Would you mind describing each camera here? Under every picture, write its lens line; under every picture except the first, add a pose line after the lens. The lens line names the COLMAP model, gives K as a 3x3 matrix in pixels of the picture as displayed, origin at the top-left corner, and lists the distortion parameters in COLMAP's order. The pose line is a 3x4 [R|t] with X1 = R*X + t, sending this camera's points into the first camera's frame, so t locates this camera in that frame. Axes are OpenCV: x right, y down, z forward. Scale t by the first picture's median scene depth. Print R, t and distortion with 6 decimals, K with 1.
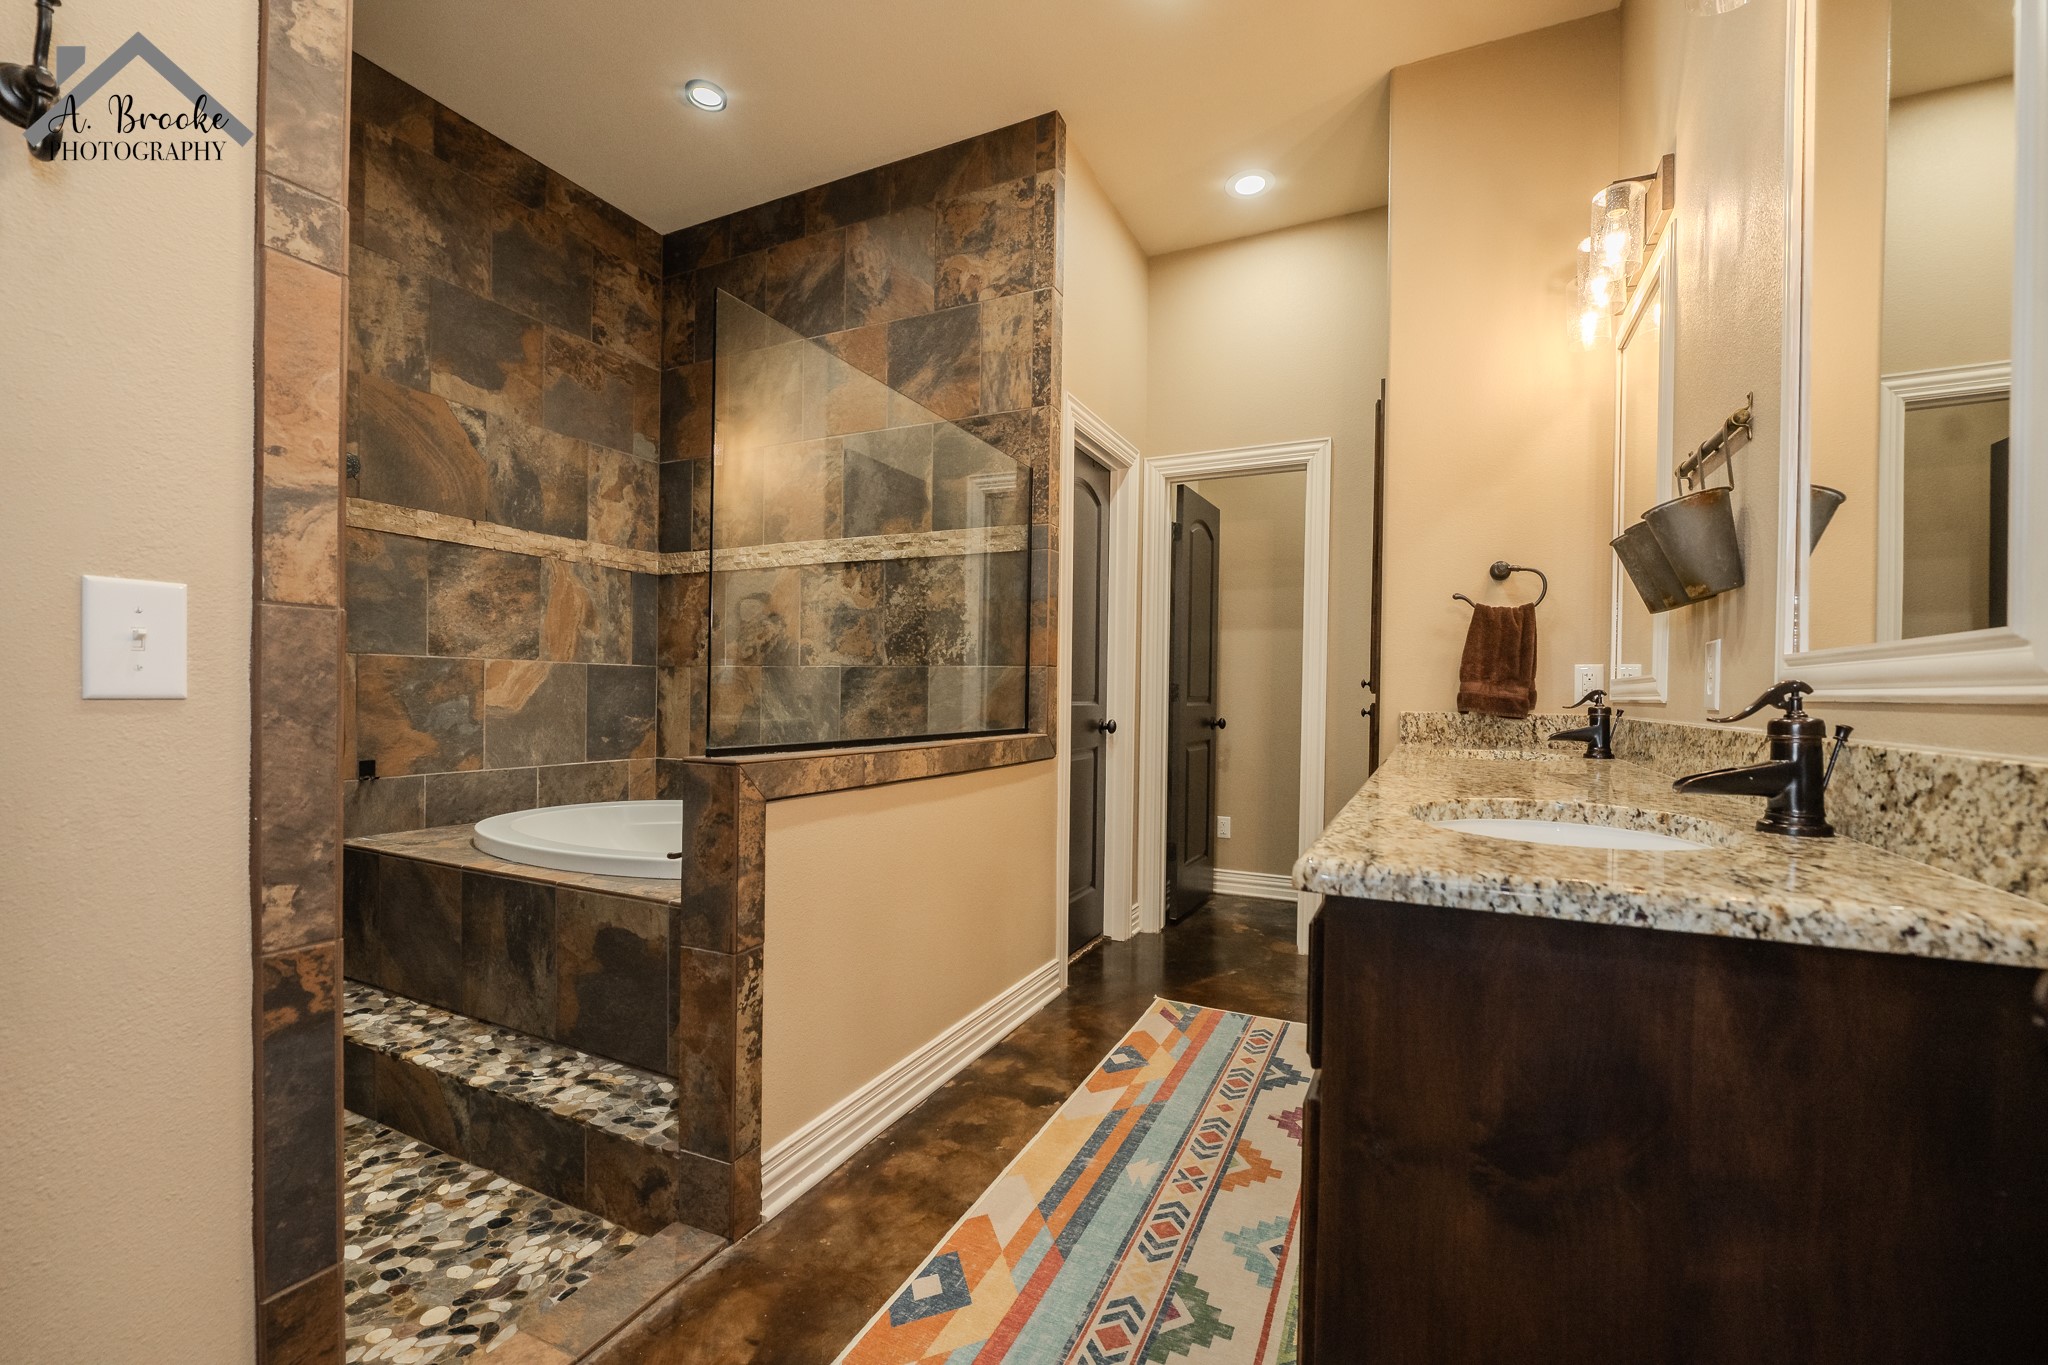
lens RADIAL K [[822.3, 0, 1047.7], [0, 822.3, 702.9], [0, 0, 1]] dist [-0.006867, -0.000918]
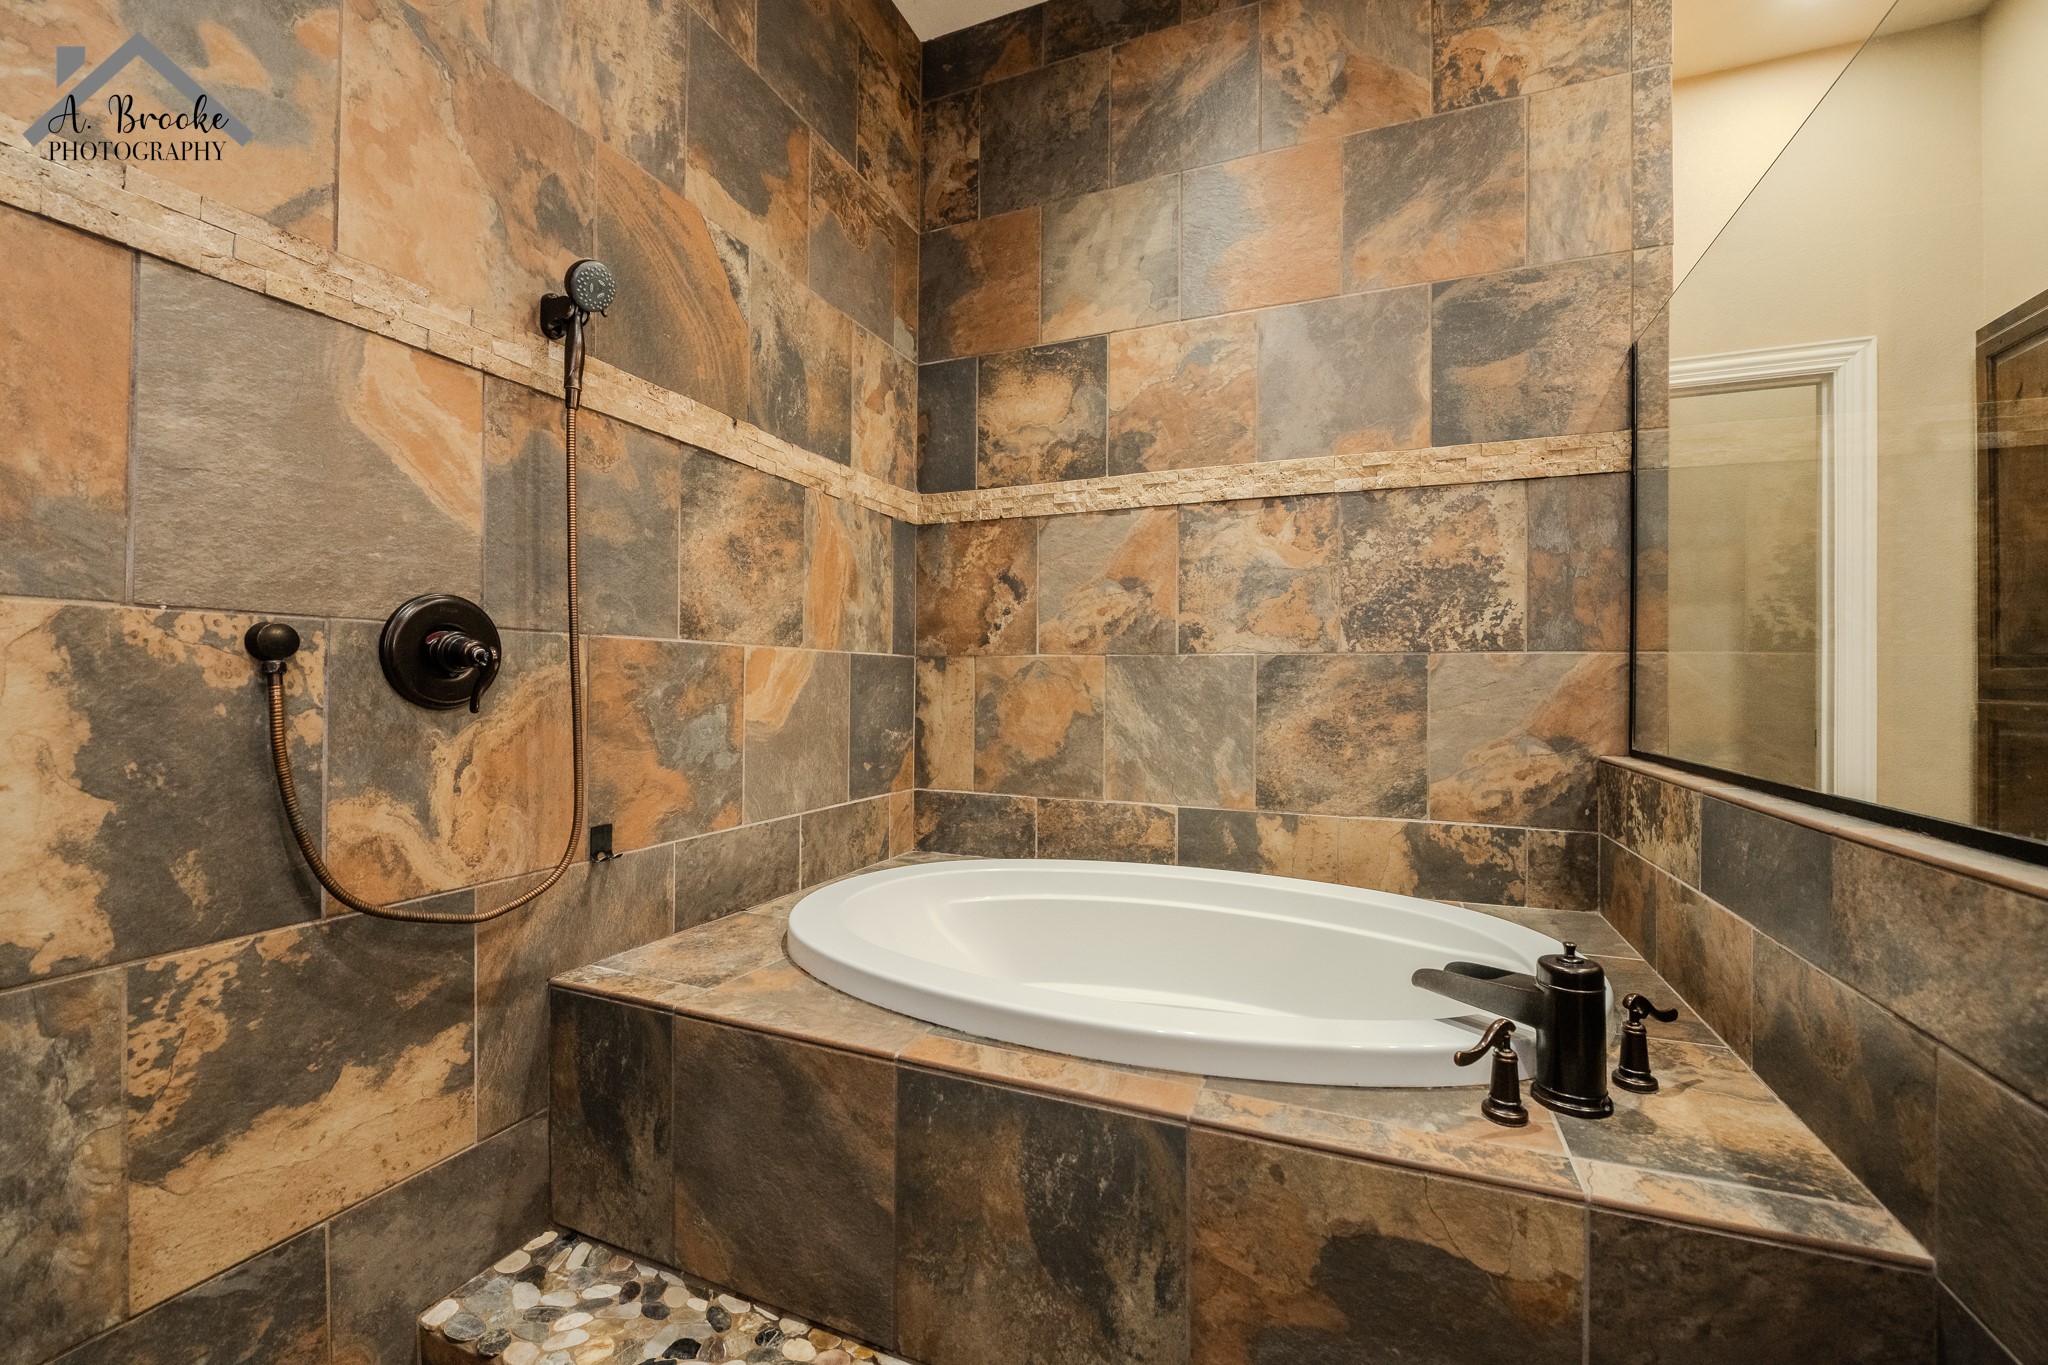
lens RADIAL K [[822.3, 0, 1047.8], [0, 822.3, 677.5], [0, 0, 1]] dist [-0.006867, -0.000918]
pose [[0.998771, -0.007133, 0.049047, -0.597038], [0.008082, 0.999784, -0.019171, -0.018919], [-0.048900, 0.019544, 0.998612, 0.454615]]
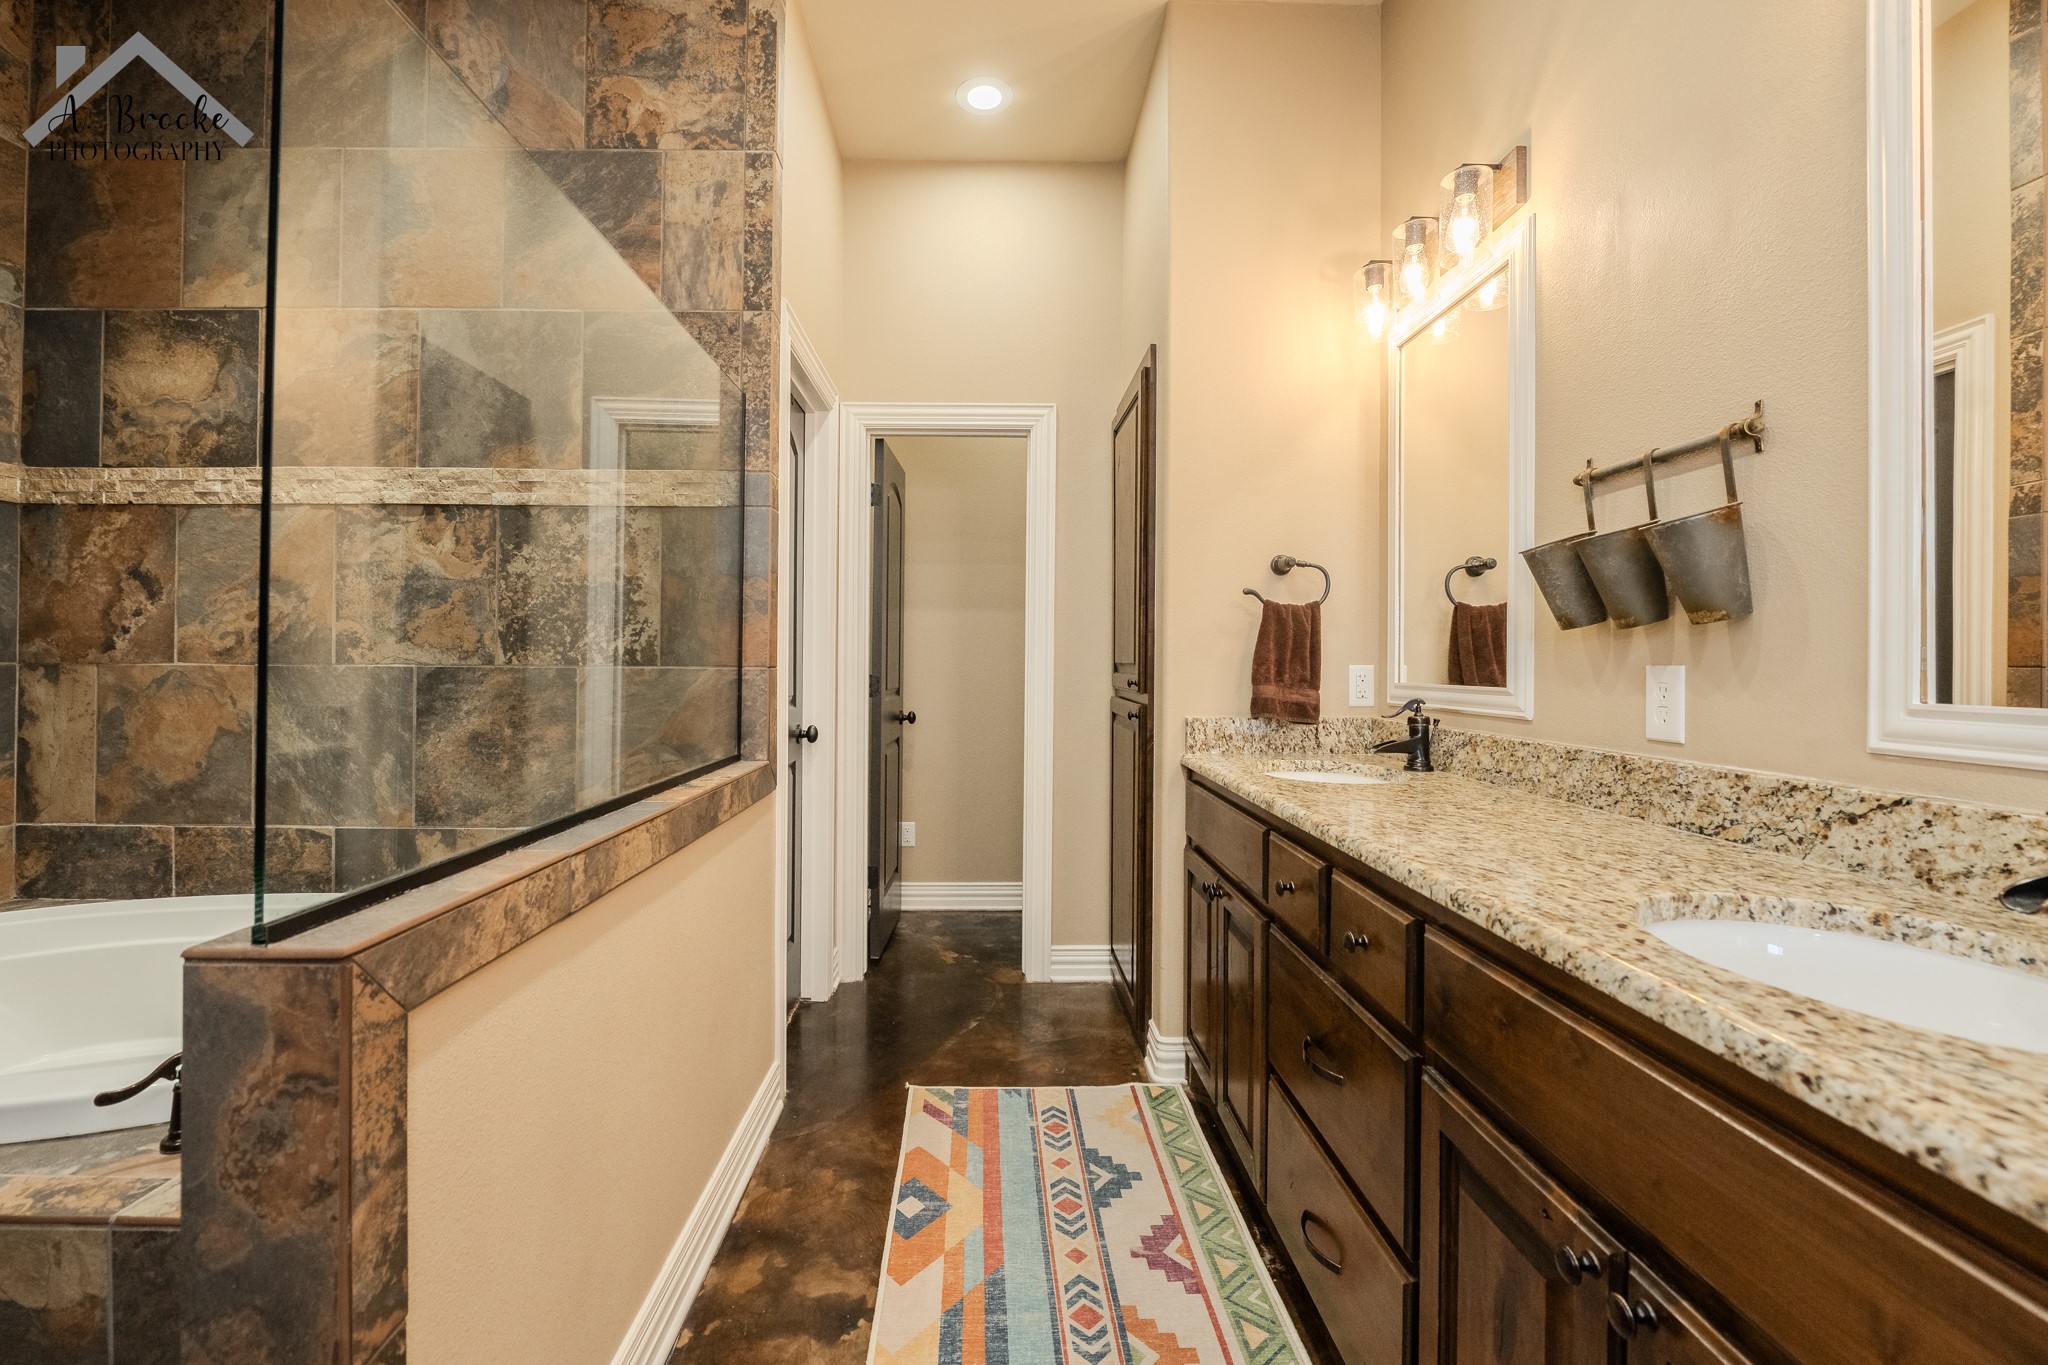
lens RADIAL K [[822.3, 0, 976.4], [0, 822.3, 660.0], [0, 0, 1]] dist [-0.006867, -0.000918]
pose [[0.904627, -0.008251, 0.426125, -0.169181], [0.012257, 0.999903, -0.006661, -0.052001], [-0.426028, 0.011249, 0.904640, 0.305917]]
